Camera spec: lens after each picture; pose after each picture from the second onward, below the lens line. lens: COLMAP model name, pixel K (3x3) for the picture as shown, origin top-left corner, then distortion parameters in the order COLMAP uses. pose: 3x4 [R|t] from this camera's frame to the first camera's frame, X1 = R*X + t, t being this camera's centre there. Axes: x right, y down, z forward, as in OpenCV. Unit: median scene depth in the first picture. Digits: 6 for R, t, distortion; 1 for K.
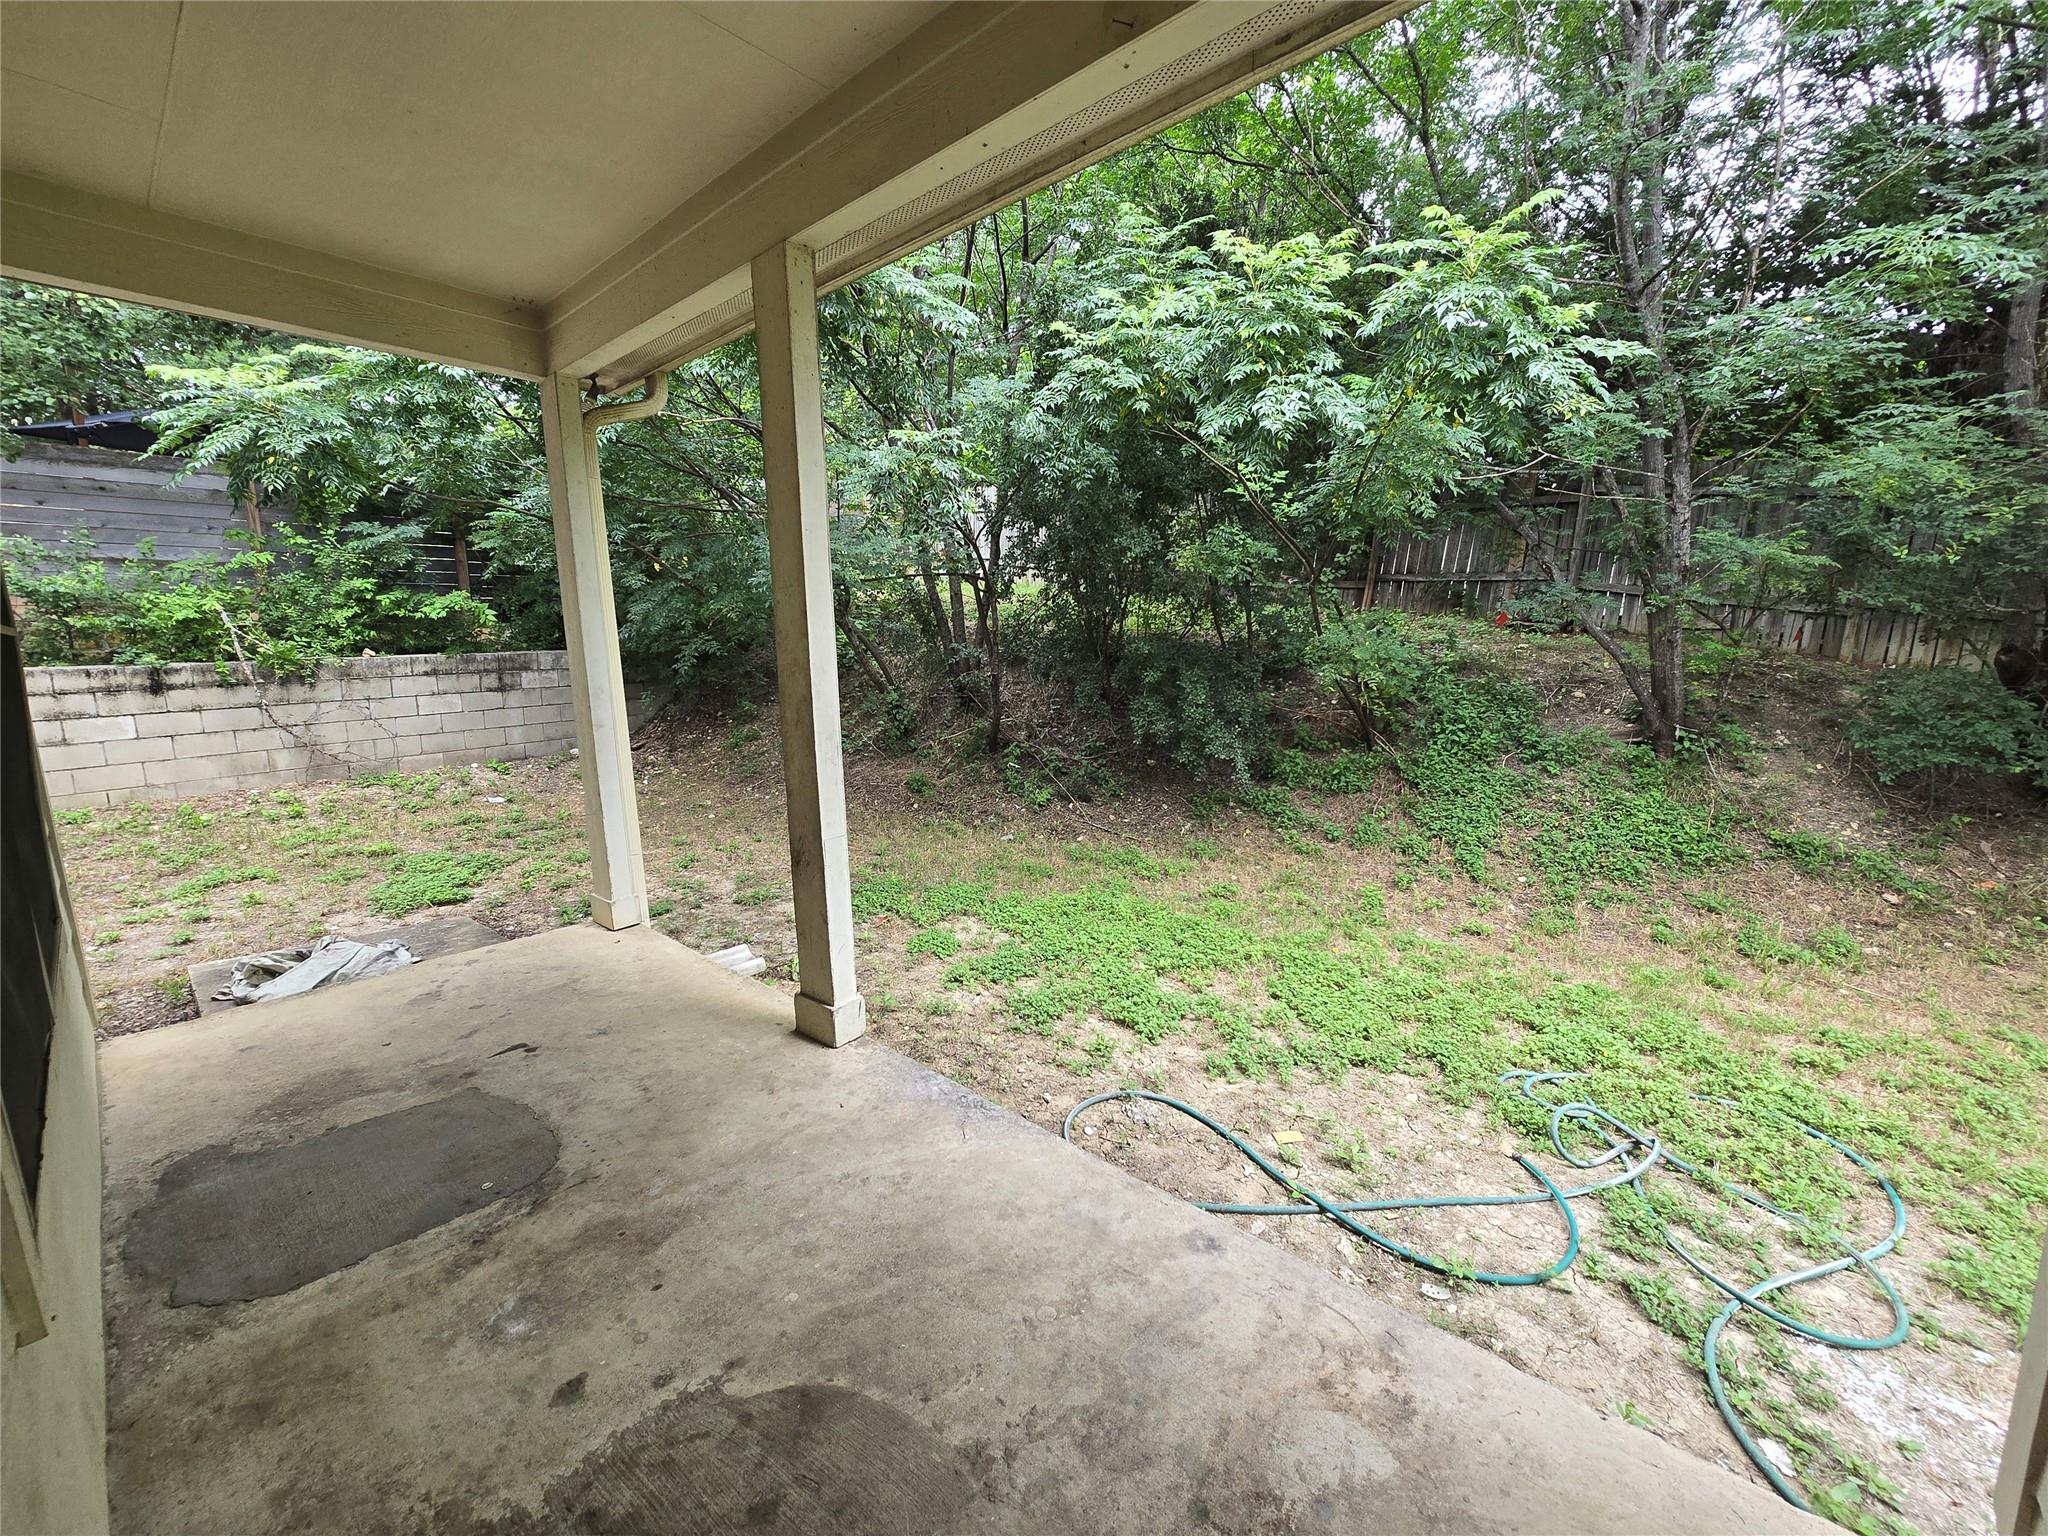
lens RADIAL K [[829.0, 0, 1027.0], [0, 829.0, 773.7], [0, 0, 1]] dist [0.001373, 0.000871]
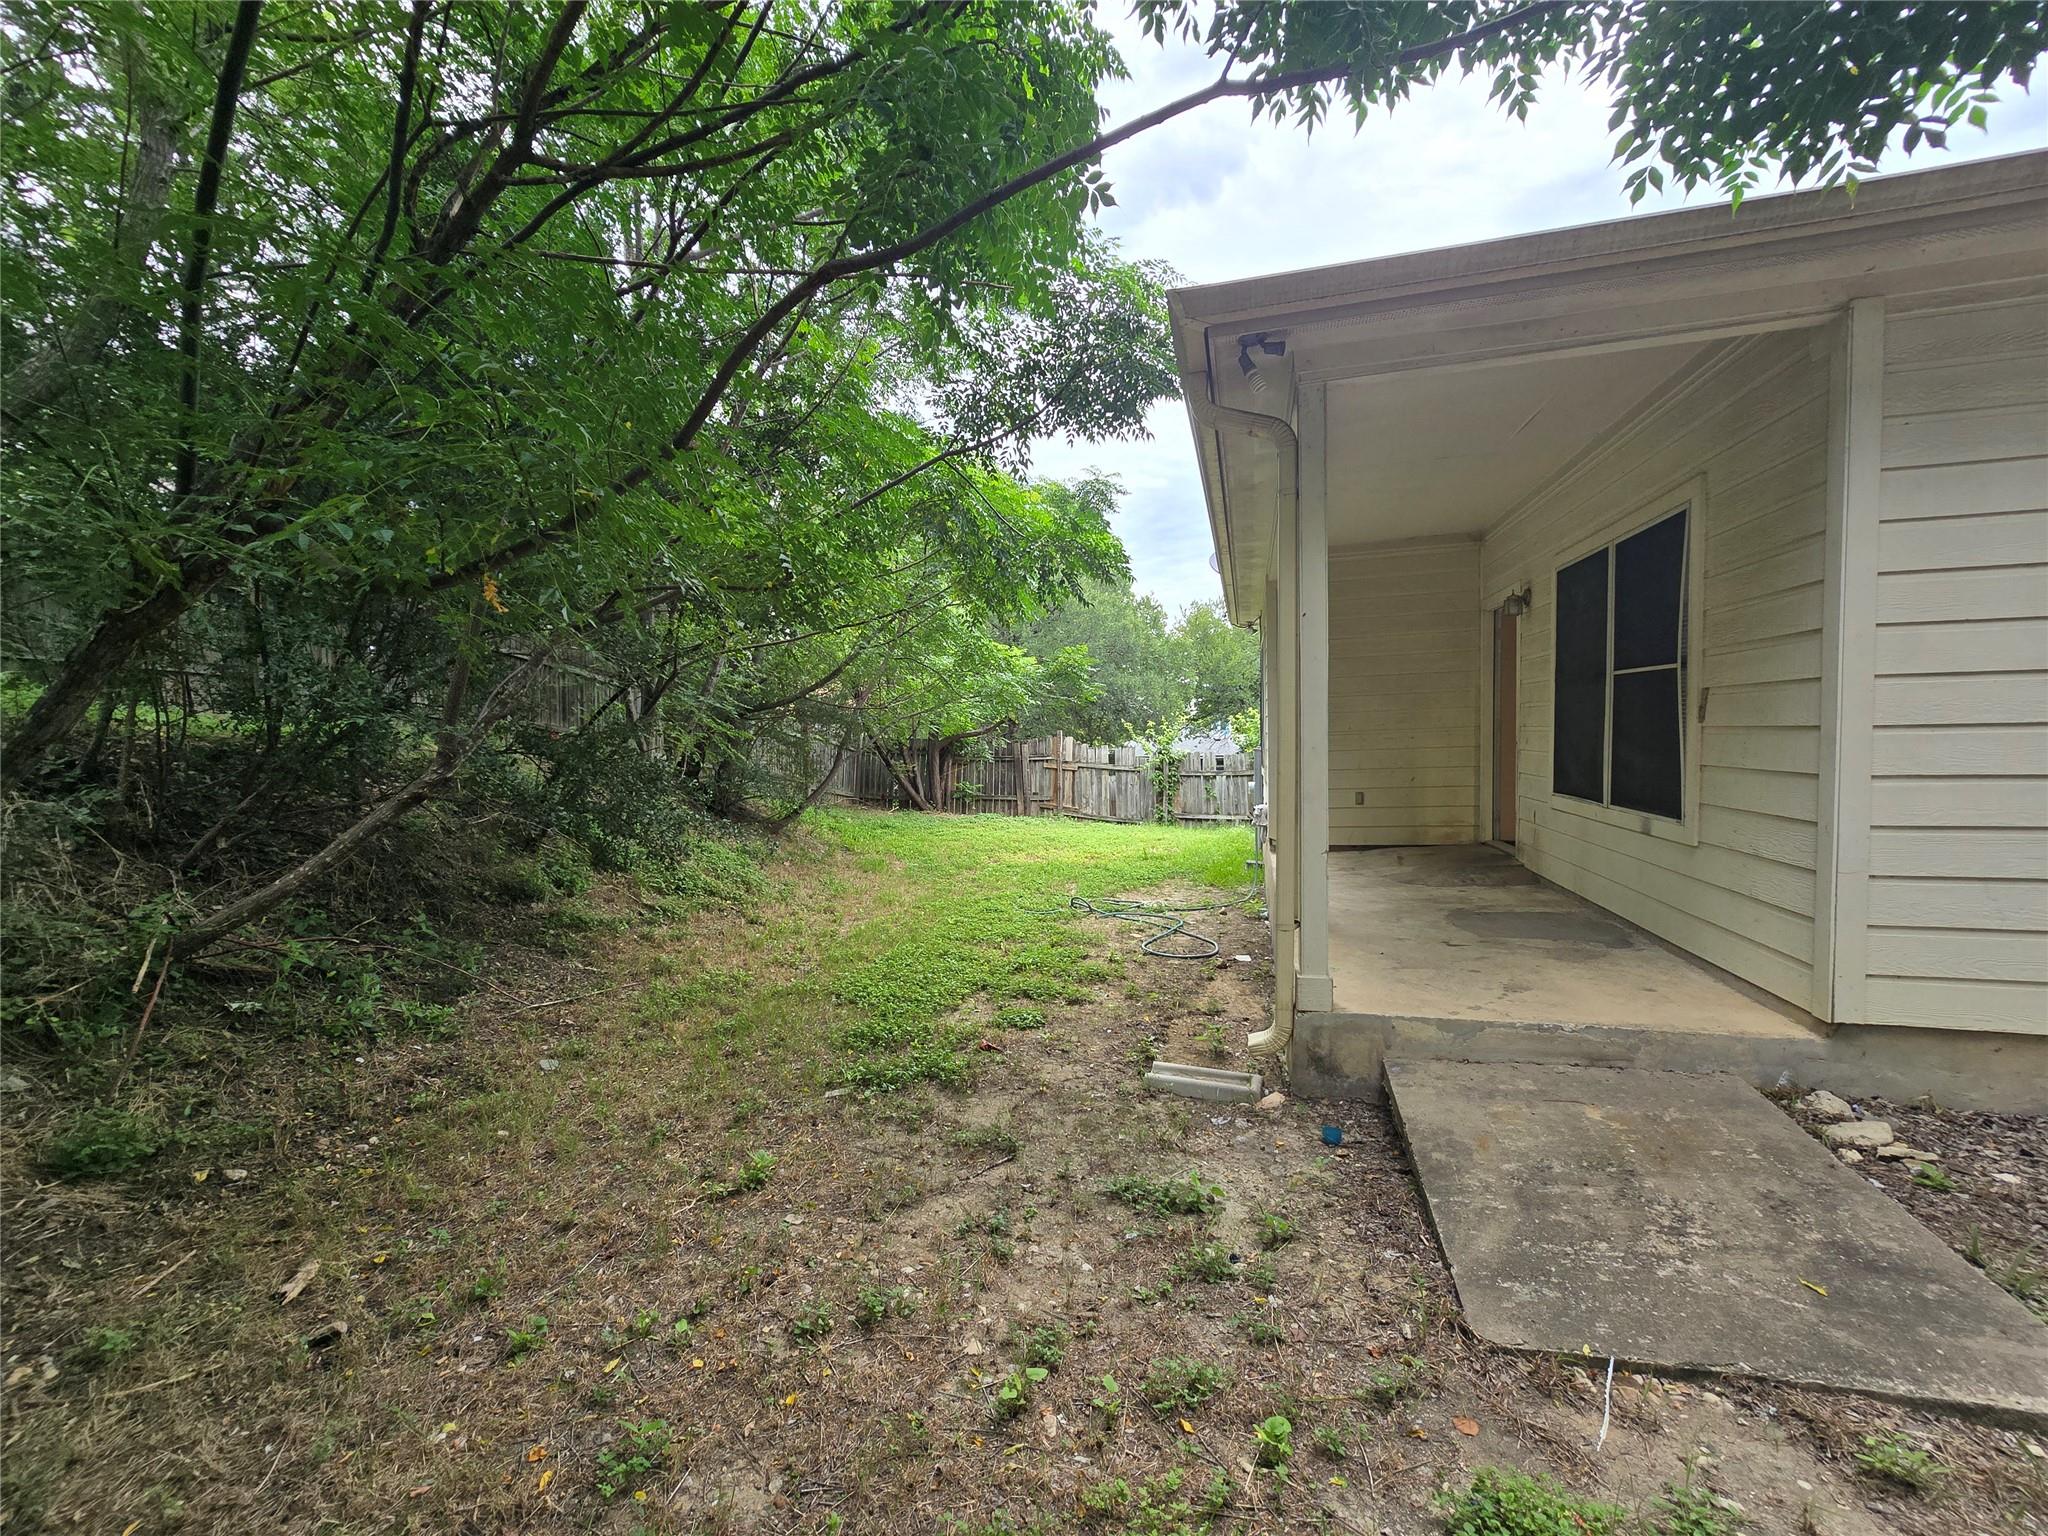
lens RADIAL K [[829.0, 0, 1027.0], [0, 829.0, 773.7], [0, 0, 1]] dist [0.001373, 0.000871]
pose [[-0.445559, -0.016114, 0.895107, -1.265909], [0.174226, 0.979161, 0.104352, -0.216950], [-0.878136, 0.202446, -0.433467, 1.779513]]
